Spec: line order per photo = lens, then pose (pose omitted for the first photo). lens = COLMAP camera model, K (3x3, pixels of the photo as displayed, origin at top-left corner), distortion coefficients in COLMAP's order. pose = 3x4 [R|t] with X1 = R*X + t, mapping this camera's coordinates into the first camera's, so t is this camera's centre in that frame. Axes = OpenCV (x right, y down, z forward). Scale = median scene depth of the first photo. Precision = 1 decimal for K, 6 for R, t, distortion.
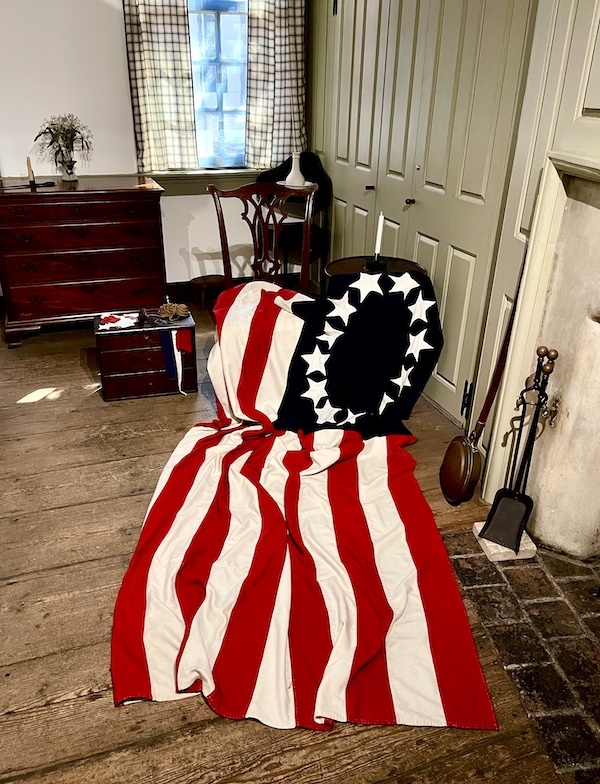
lens RADIAL K [[625.9, 0, 298.4], [0, 625.9, 392.1], [0, 0, 1]] dist [0.043557, 0.002718]
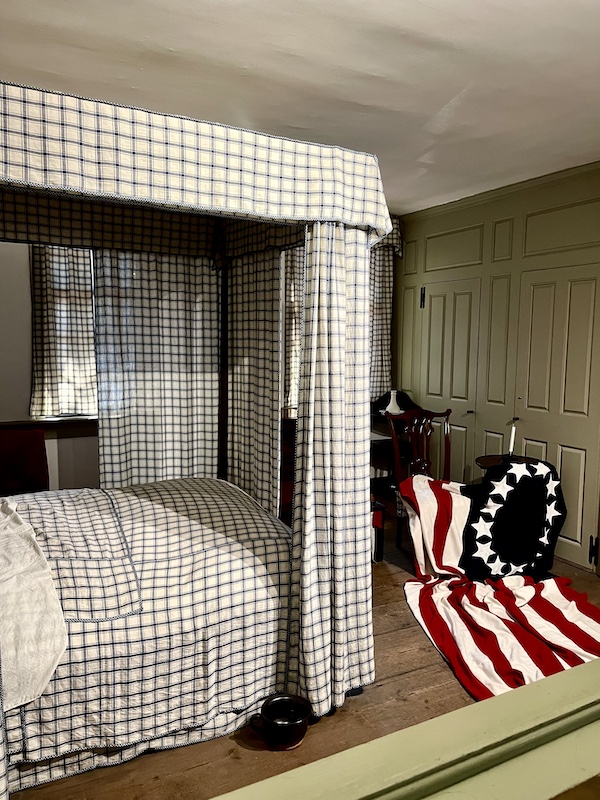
lens RADIAL K [[606.8, 0, 300.2], [0, 606.8, 399.5], [0, 0, 1]] dist [0.052607, -0.000253]
pose [[0.982719, -0.009664, 0.184849, -0.623852], [0.074411, 0.935016, -0.346710, 0.124874], [-0.169486, 0.354474, 0.919578, -0.276250]]
